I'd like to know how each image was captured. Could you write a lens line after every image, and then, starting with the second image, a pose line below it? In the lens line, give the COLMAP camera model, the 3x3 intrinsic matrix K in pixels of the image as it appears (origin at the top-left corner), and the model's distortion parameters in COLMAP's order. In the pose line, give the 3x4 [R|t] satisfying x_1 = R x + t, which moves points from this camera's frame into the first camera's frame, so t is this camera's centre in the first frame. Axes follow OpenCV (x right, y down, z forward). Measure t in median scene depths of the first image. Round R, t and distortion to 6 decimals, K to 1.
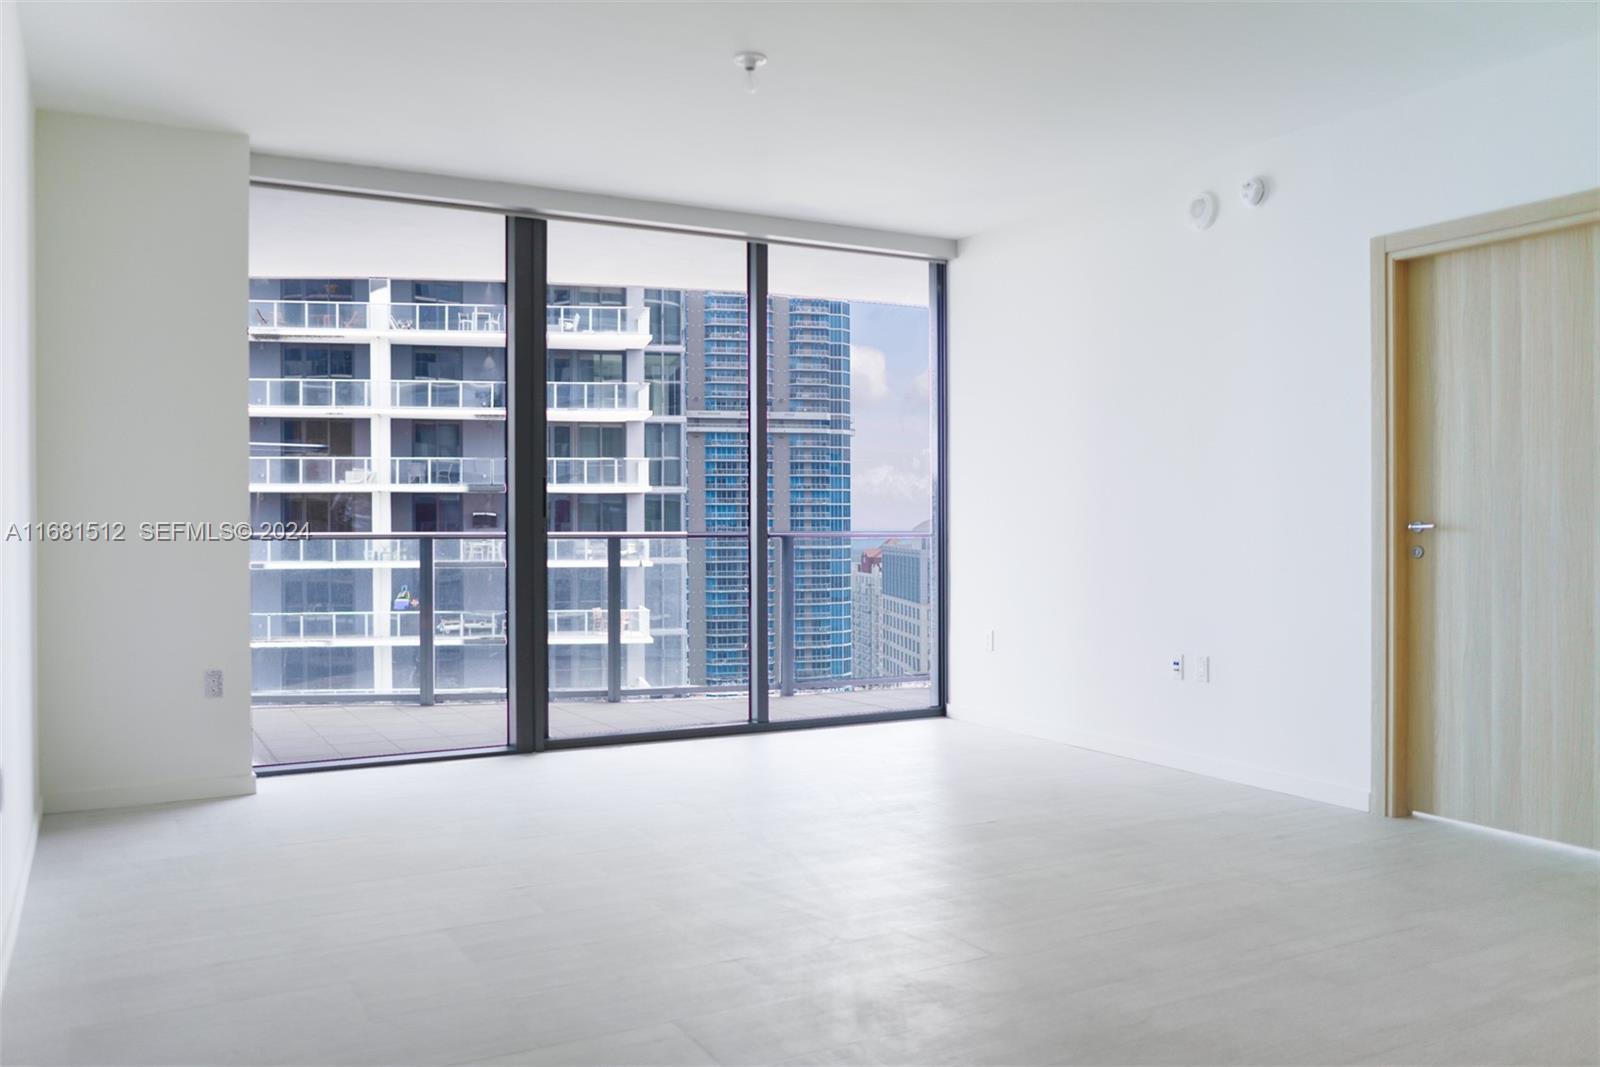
lens RADIAL K [[1274.2, 0, 800.0], [0, 1274.2, 533.5], [0, 0, 1]] dist [-0.050793, 0.002253]
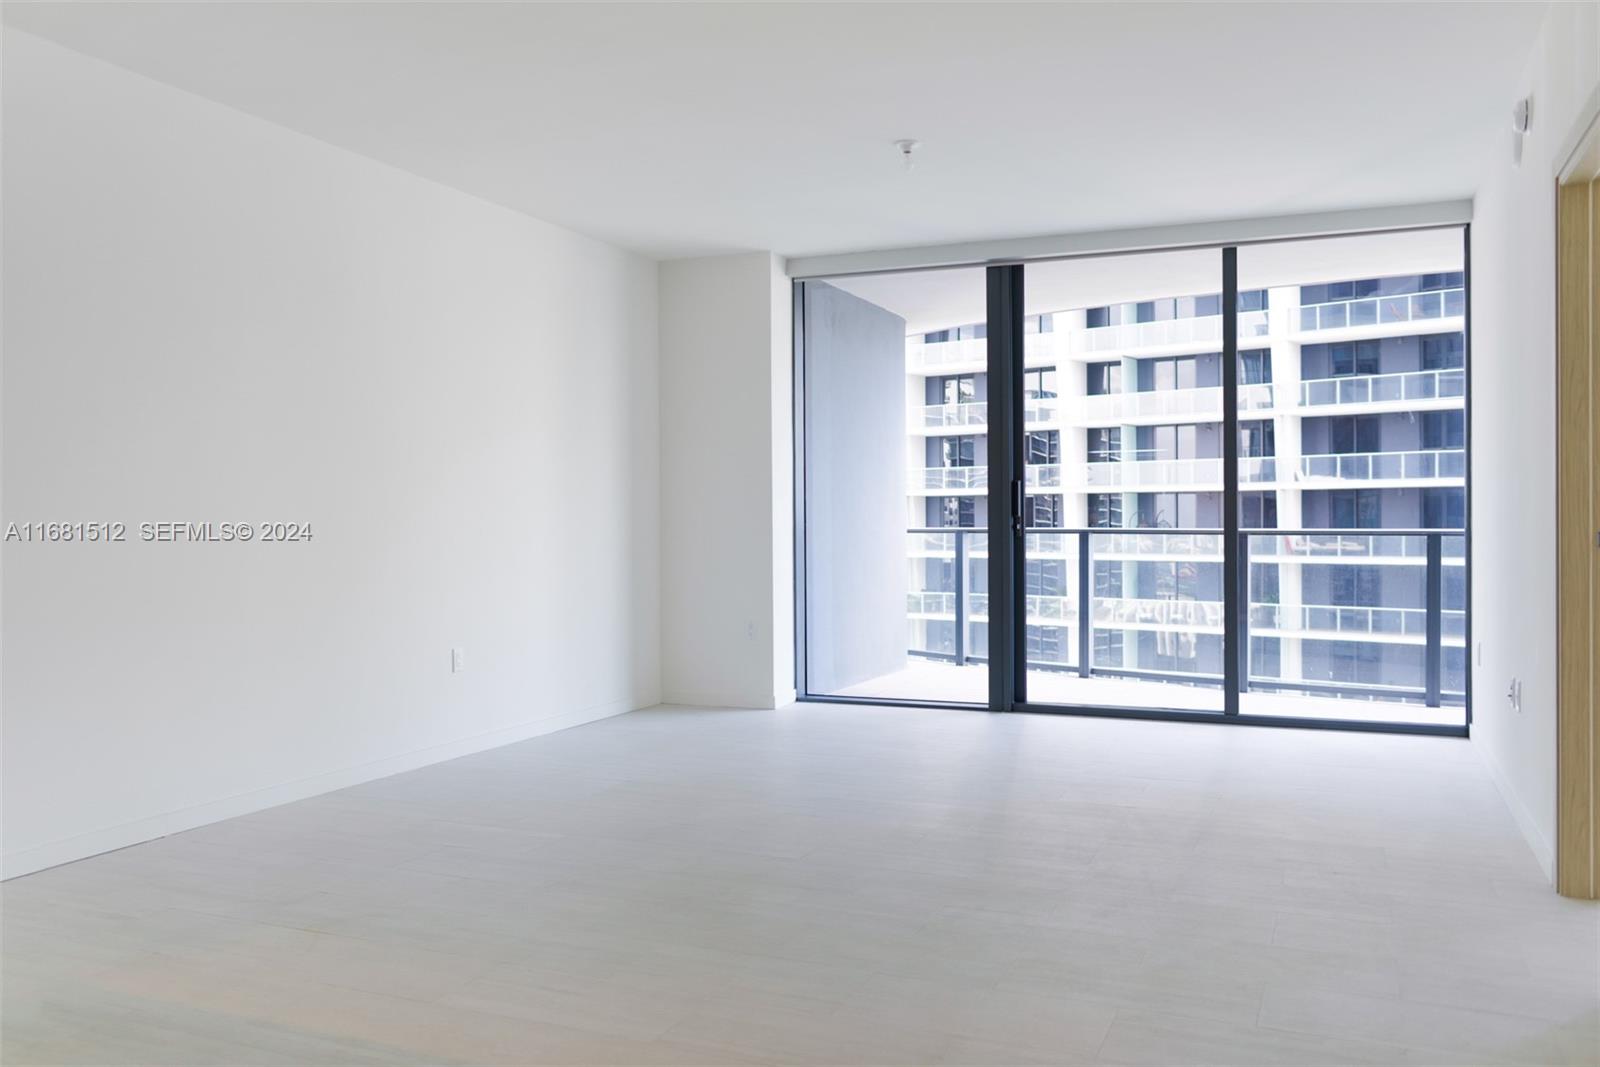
lens RADIAL K [[1273.3, 0, 800.0], [0, 1273.3, 533.5], [0, 0, 1]] dist [-0.035274, 0.001386]
pose [[0.620928, 0.009317, -0.783812, 0.208418], [-0.006682, 0.999956, 0.006592, -0.000561], [0.783839, 0.001144, 0.620963, 0.035780]]
